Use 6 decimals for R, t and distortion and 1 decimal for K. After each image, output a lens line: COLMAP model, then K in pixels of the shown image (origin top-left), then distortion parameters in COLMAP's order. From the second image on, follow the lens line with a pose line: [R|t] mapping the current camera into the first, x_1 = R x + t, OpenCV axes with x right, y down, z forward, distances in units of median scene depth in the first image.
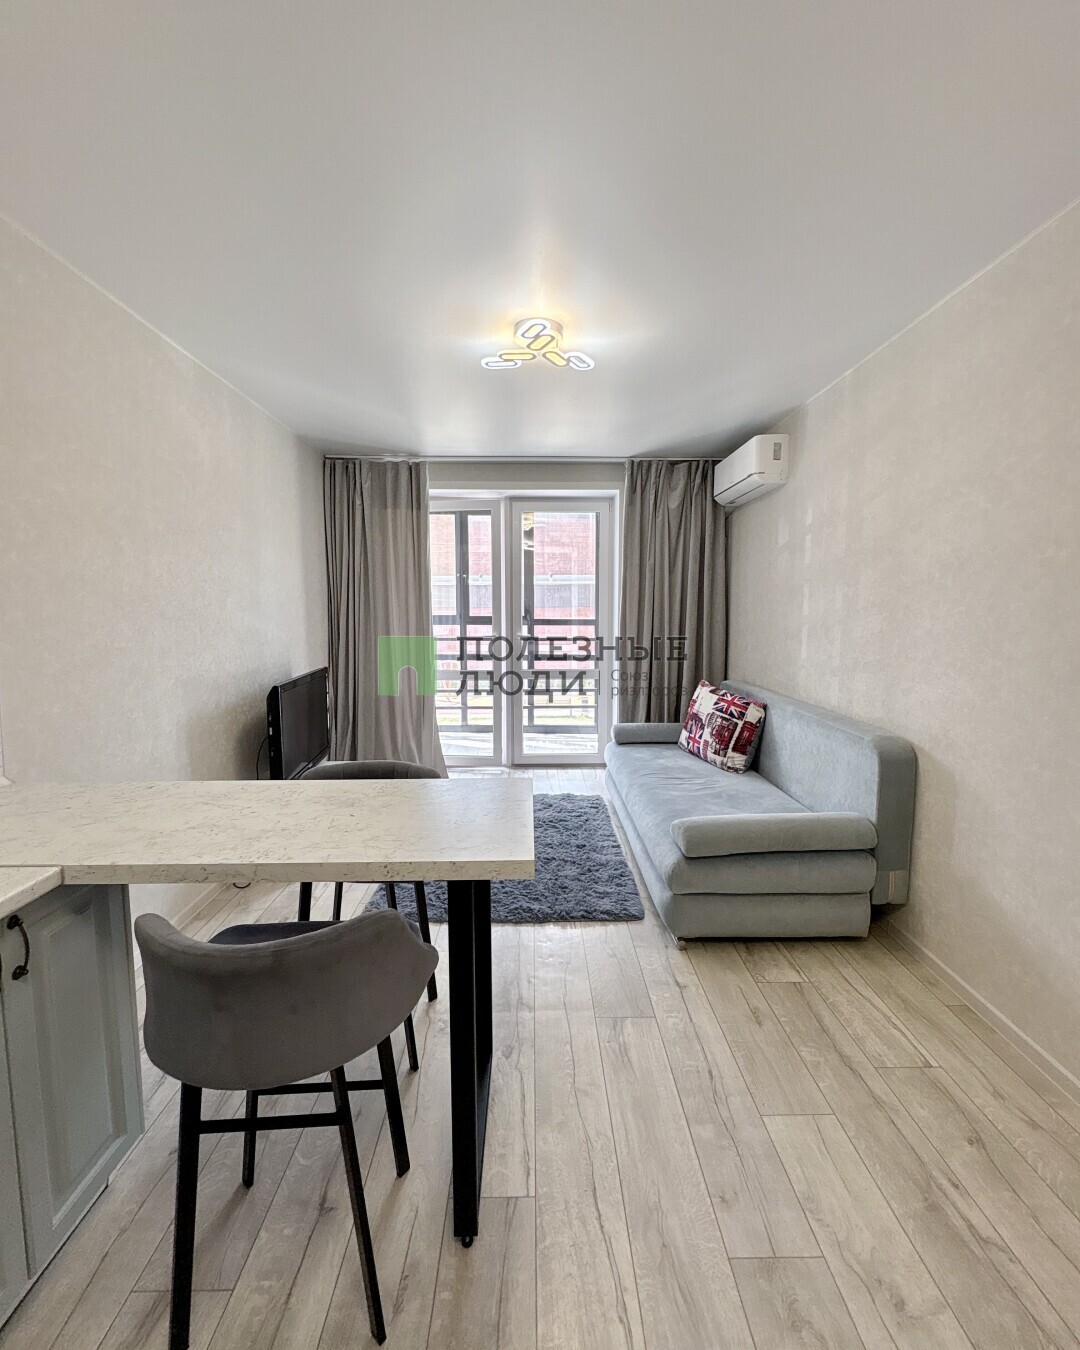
lens RADIAL K [[582.1, 0, 540.0], [0, 582.1, 675.0], [0, 0, 1]] dist [0.001483, -0.000993]
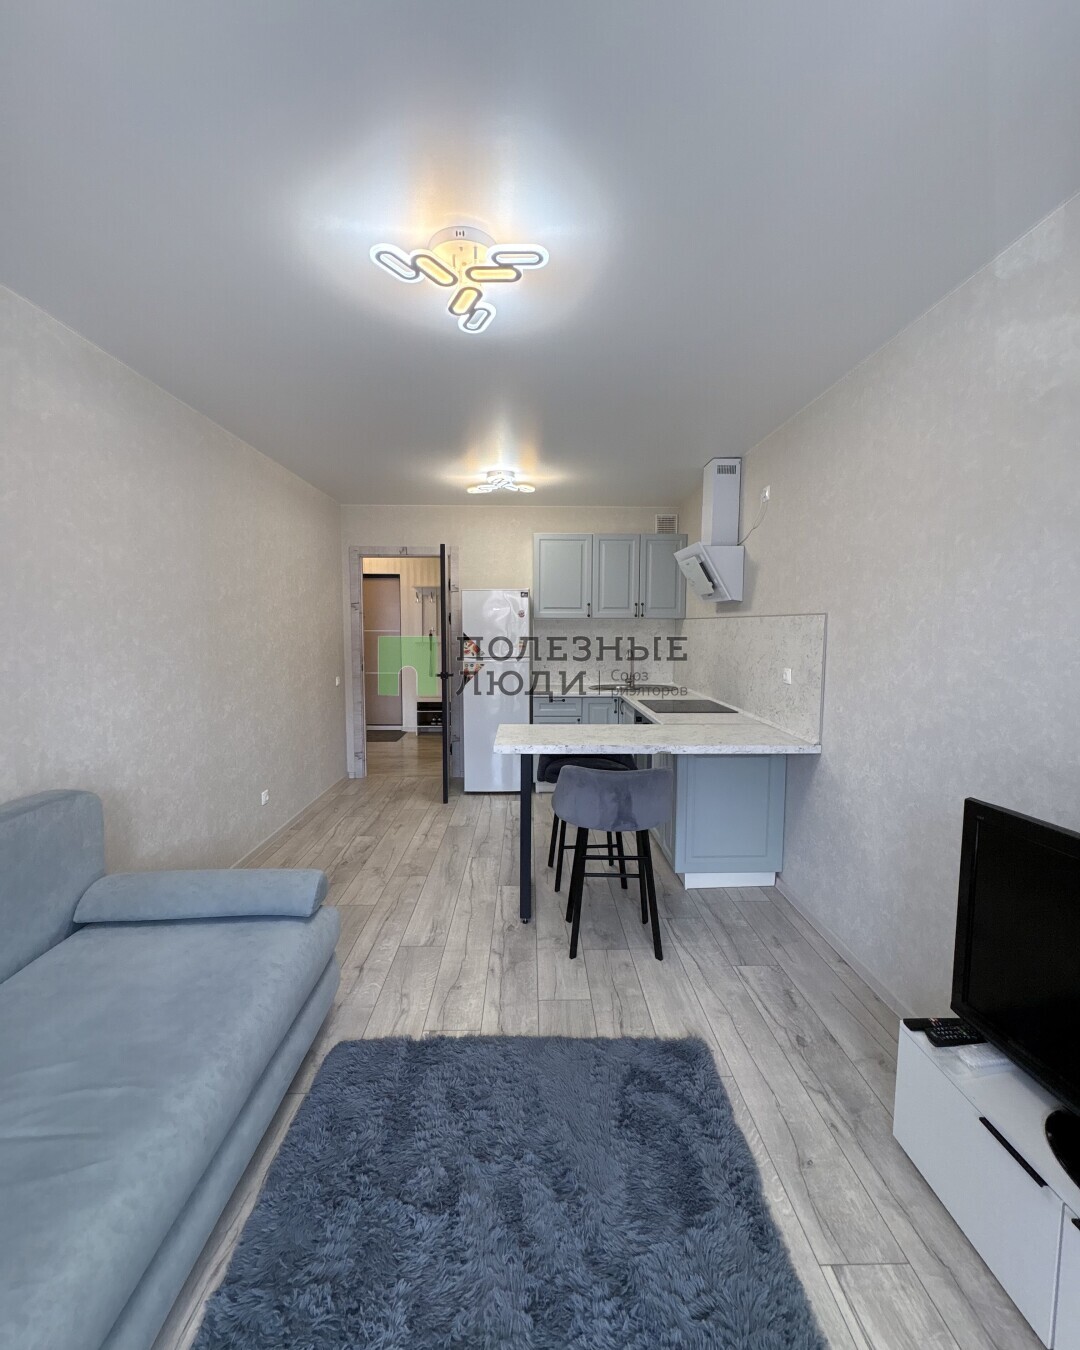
lens RADIAL K [[596.8, 0, 540.0], [0, 596.8, 675.0], [0, 0, 1]] dist [0.003432, 0.000482]
pose [[-0.999986, -0.002002, -0.004992, -0.165623], [-0.002932, 0.981013, 0.193921, -0.408701], [0.004510, 0.193933, -0.981004, 3.249978]]
